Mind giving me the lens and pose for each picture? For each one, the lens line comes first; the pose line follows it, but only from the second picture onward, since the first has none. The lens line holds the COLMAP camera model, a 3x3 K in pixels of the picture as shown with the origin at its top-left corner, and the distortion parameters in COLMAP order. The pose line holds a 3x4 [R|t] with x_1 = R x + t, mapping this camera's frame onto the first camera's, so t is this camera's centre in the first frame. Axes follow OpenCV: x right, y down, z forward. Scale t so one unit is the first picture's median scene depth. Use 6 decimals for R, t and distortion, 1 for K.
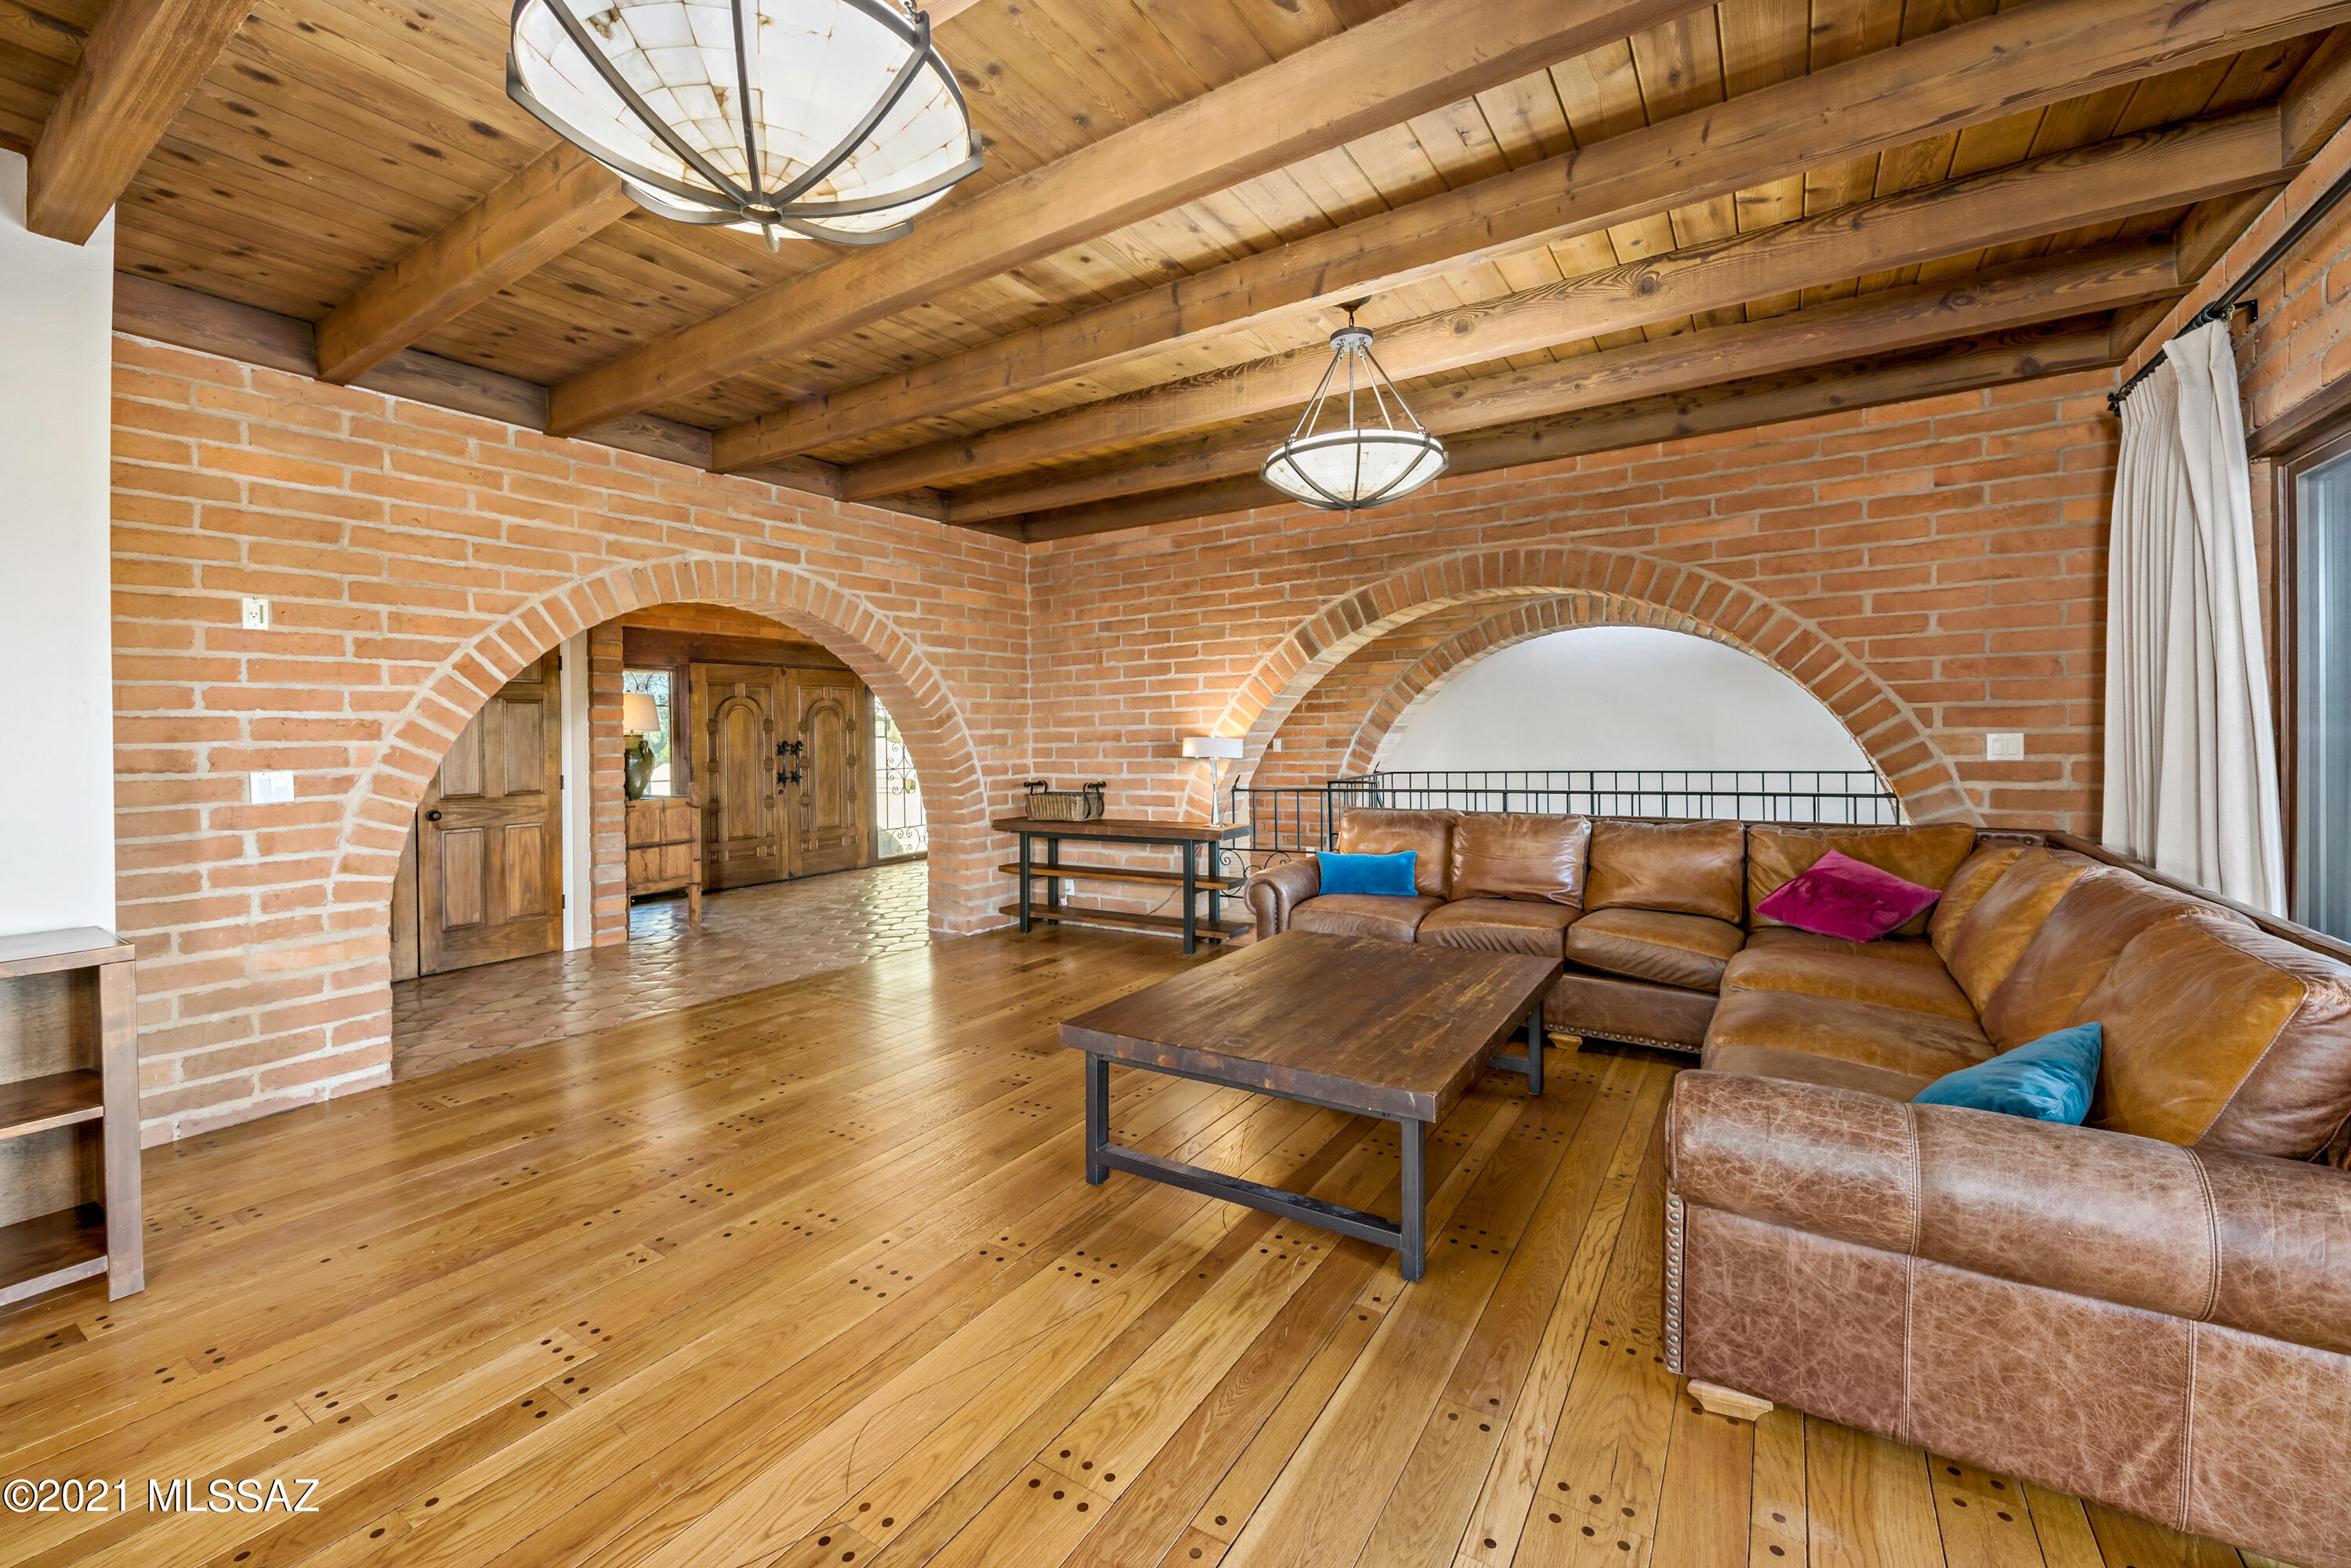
lens RADIAL K [[952.9, 0, 1170.3], [0, 952.9, 719.4], [0, 0, 1]] dist [-0.001738, -0.002345]
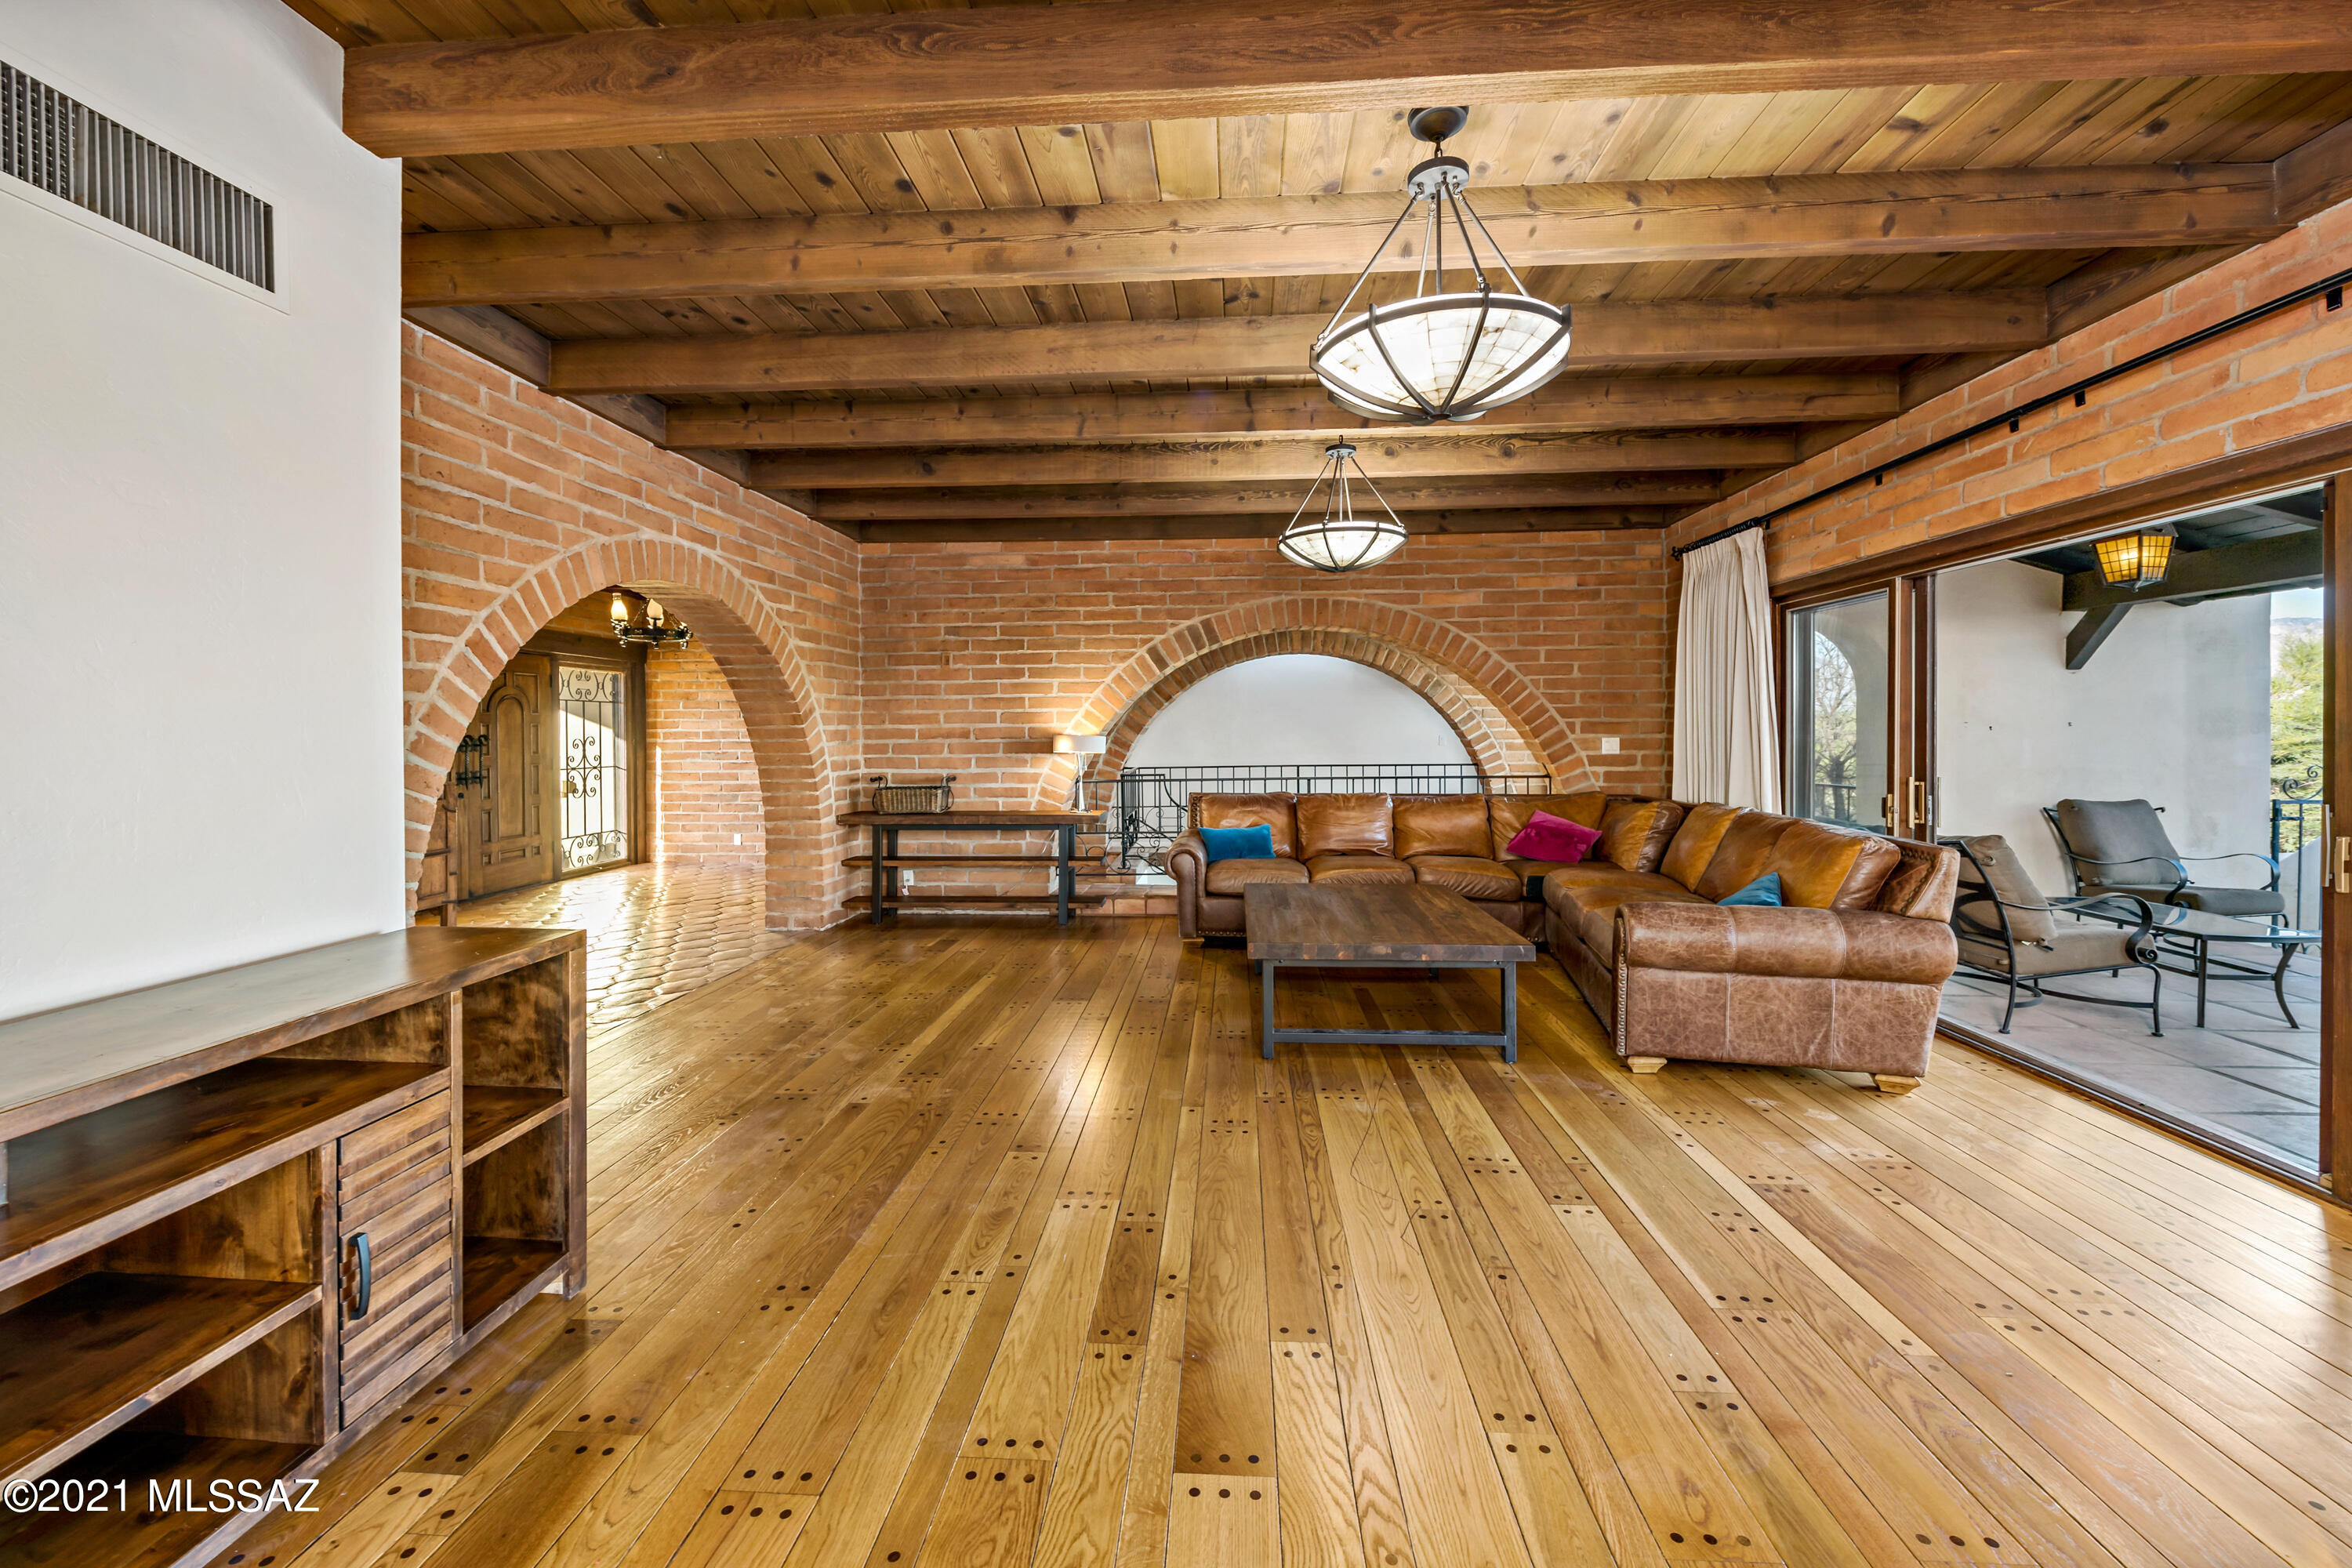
lens RADIAL K [[953.3, 0, 1175.1], [0, 953.3, 716.7], [0, 0, 1]] dist [-0.001738, -0.002345]
pose [[0.871286, 0.021344, 0.490311, -0.541319], [-0.018262, 0.999772, -0.011071, 0.009103], [-0.490436, 0.000692, 0.871477, -0.078681]]
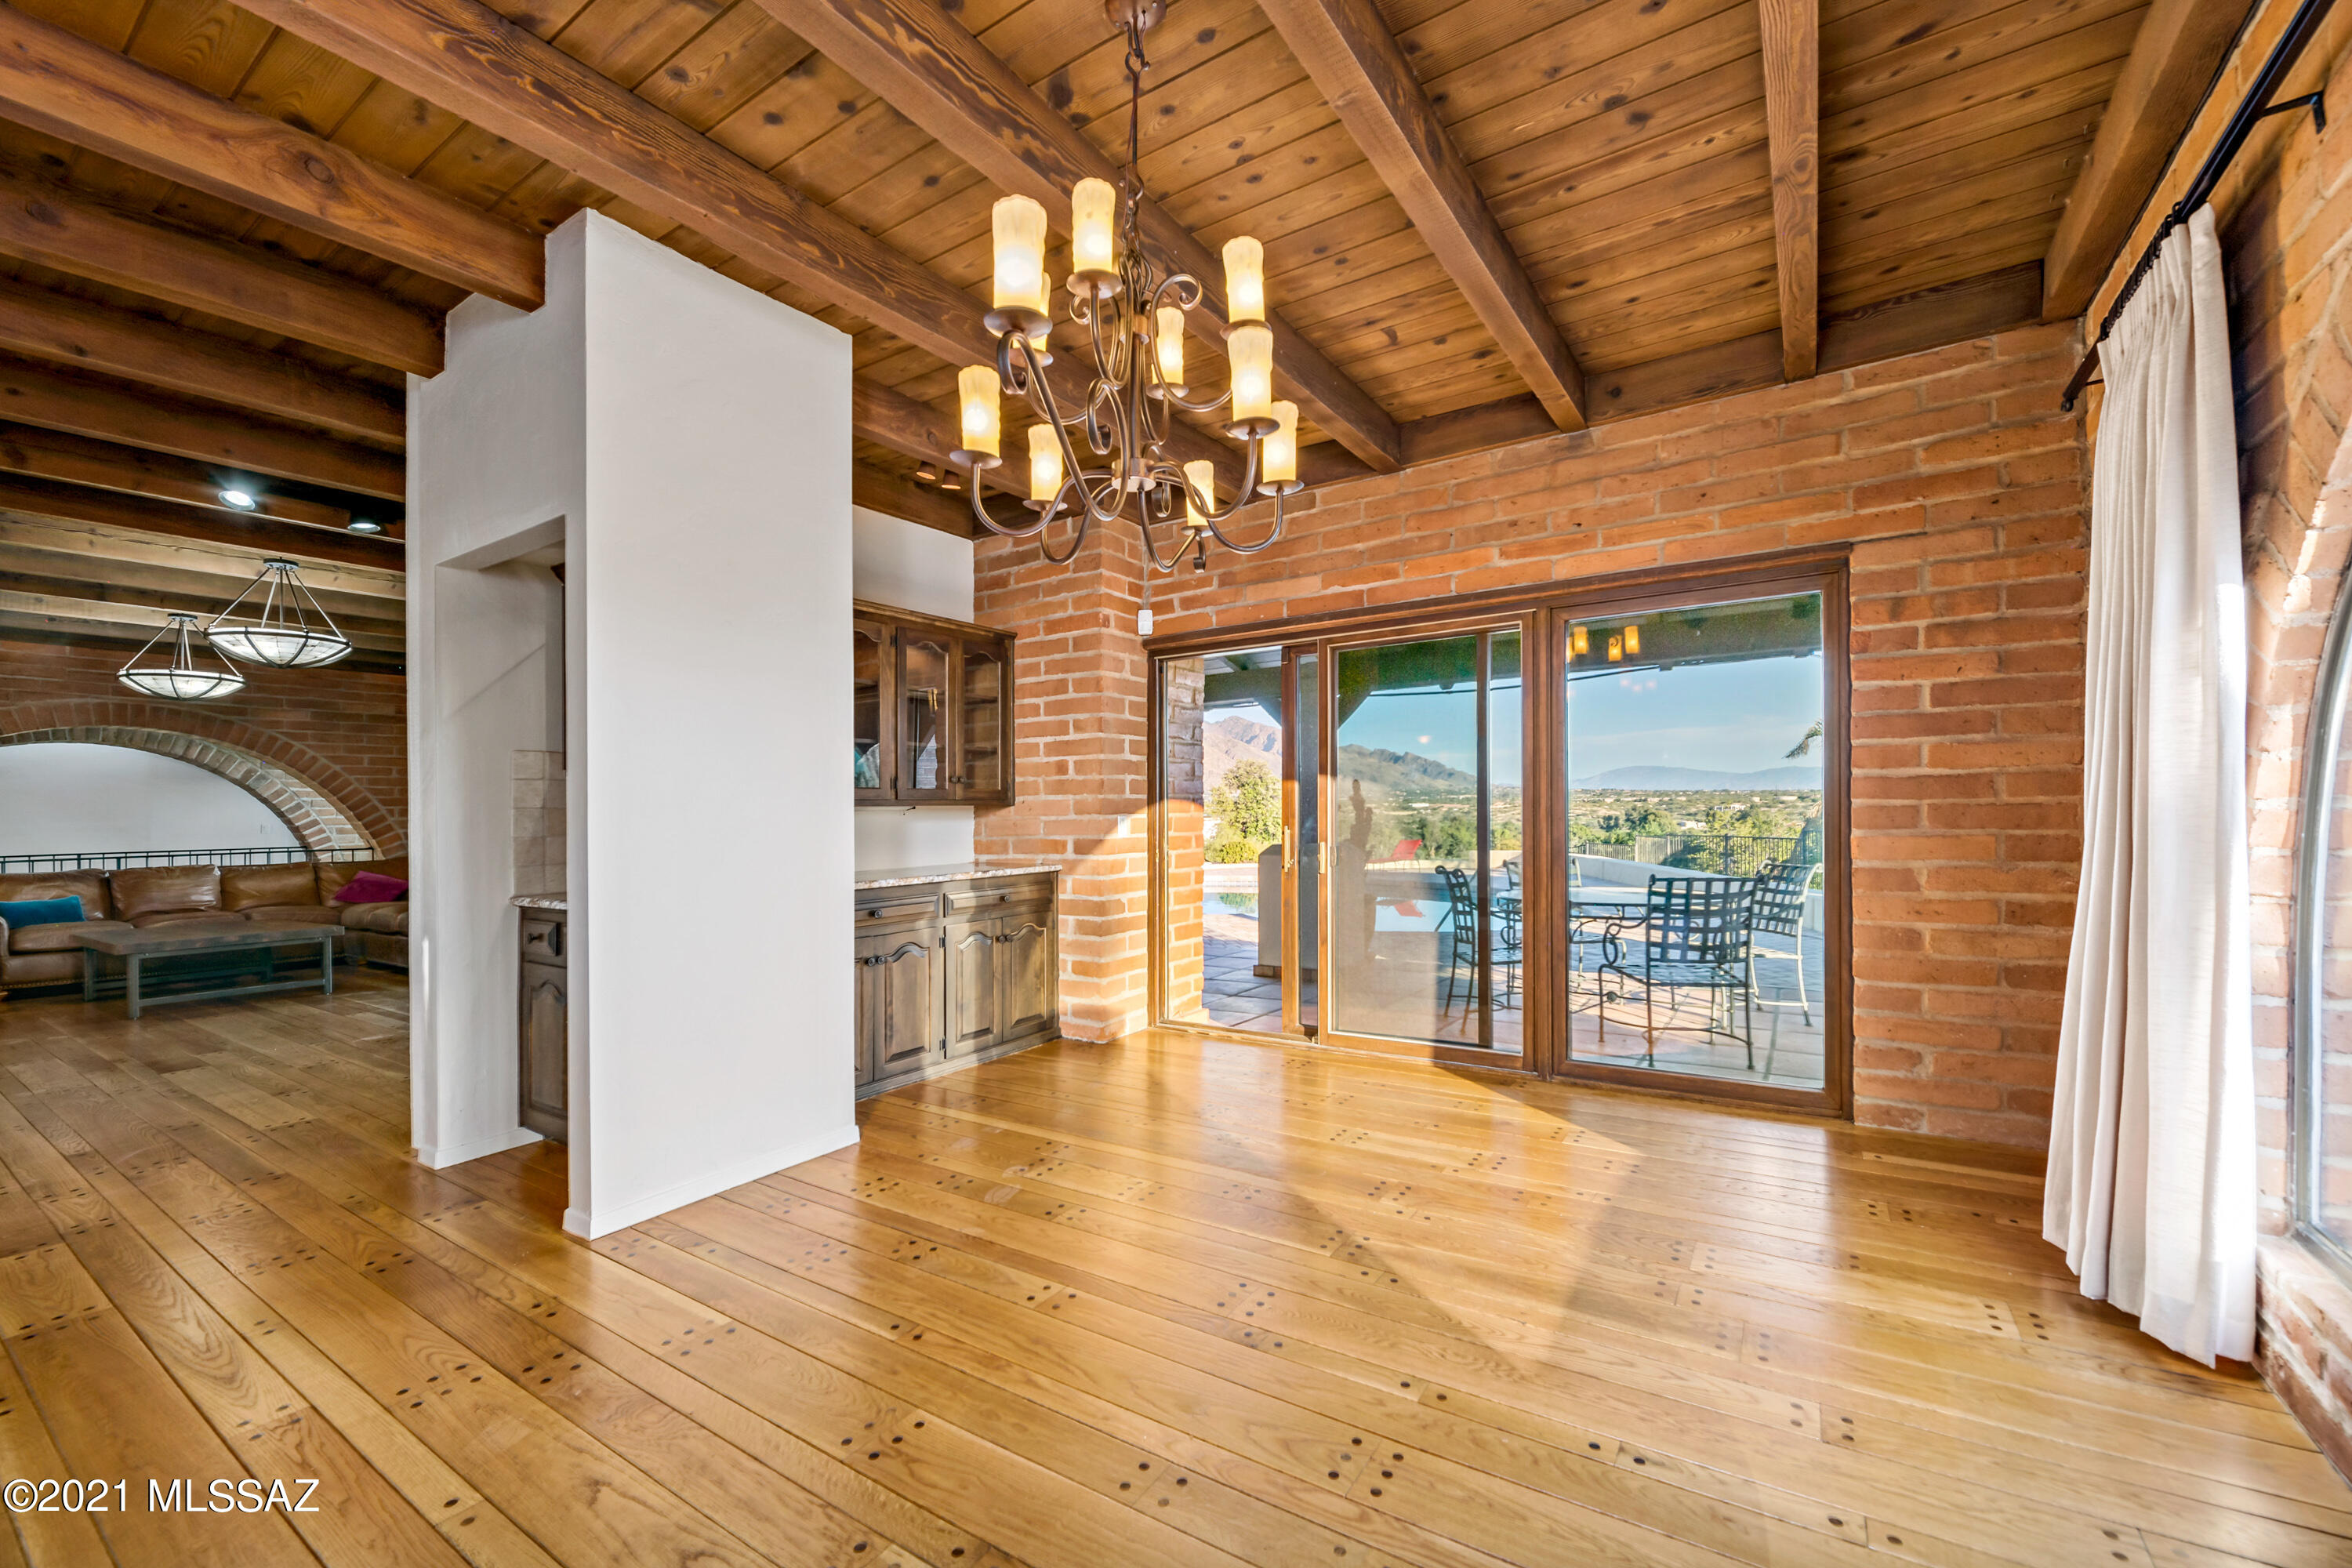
lens RADIAL K [[953.3, 0, 1176.8], [0, 953.3, 811.6], [0, 0, 1]] dist [-0.001738, -0.002345]
pose [[0.011226, 0.022542, 0.999683, -1.349884], [-0.000573, 0.999746, -0.022537, 0.040985], [-0.999937, -0.000320, 0.011236, -0.841862]]
